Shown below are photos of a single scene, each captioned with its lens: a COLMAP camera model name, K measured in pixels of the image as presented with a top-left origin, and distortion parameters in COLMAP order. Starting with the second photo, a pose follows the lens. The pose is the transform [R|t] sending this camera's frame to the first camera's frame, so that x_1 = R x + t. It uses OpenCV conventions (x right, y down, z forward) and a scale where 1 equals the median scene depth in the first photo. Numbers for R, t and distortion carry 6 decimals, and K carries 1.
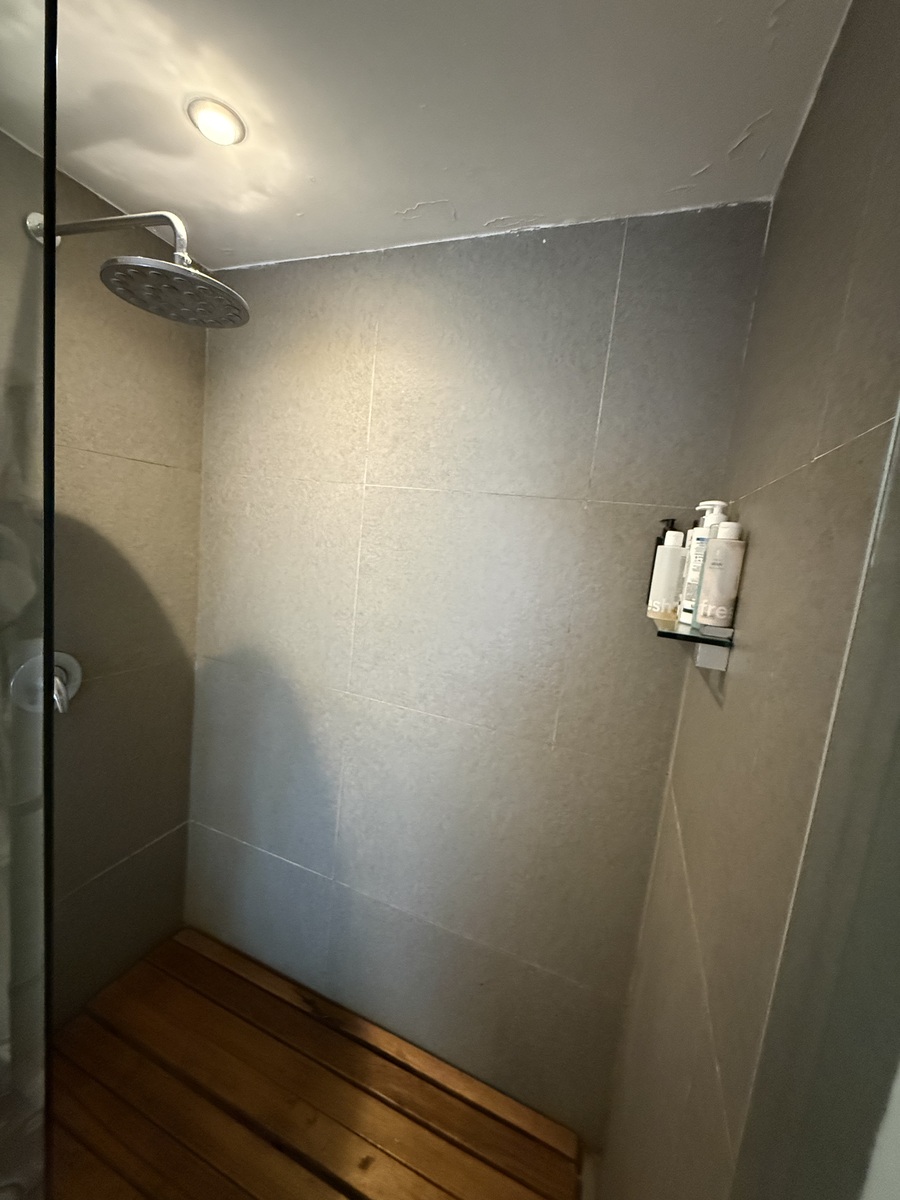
lens RADIAL K [[476.8, 0, 452.0], [0, 476.8, 599.9], [0, 0, 1]] dist [0.002009, -0.000719]
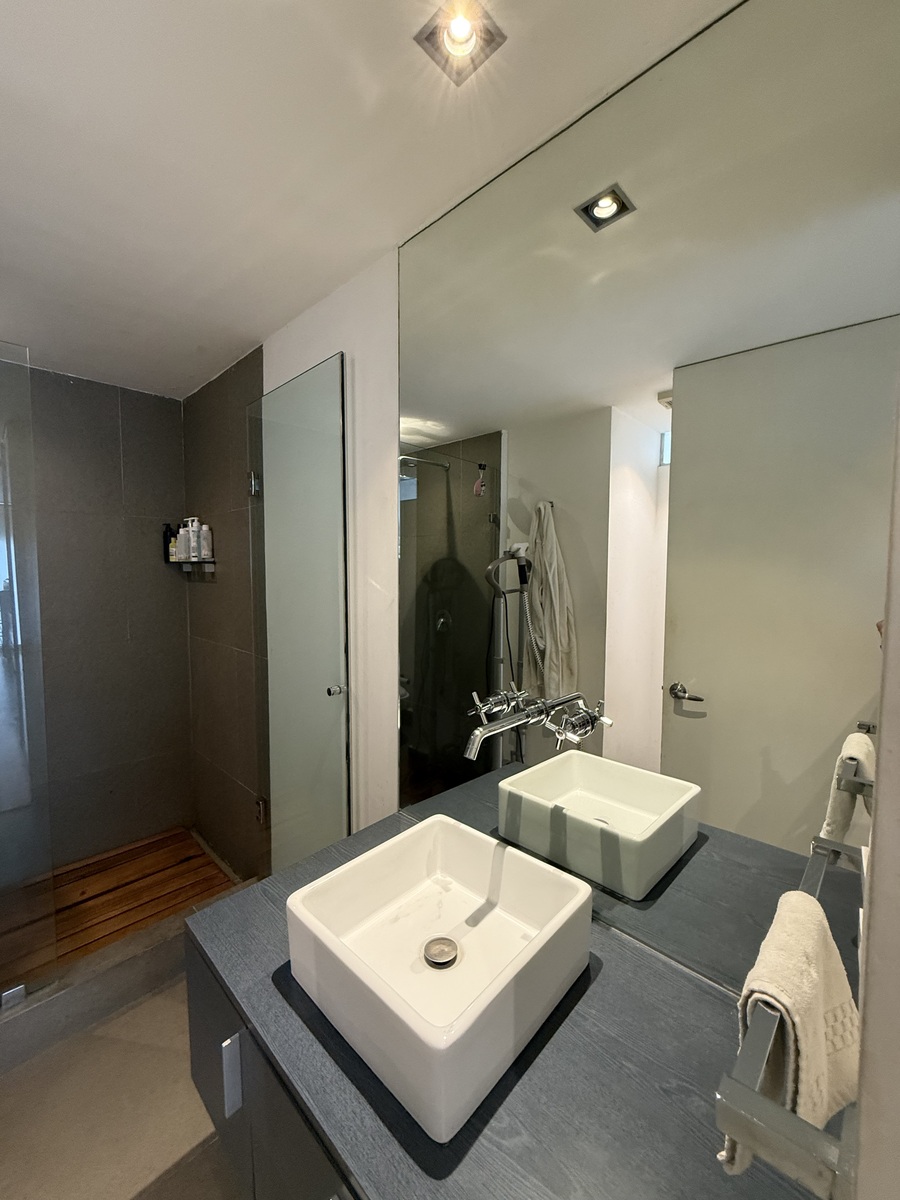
lens RADIAL K [[476.8, 0, 451.5], [0, 476.8, 600.9], [0, 0, 1]] dist [0.002009, -0.000719]
pose [[0.370197, -0.146721, 0.917293, -1.578333], [0.171387, 0.981285, 0.087789, 0.295913], [-0.913006, 0.124712, 0.388415, -1.455509]]
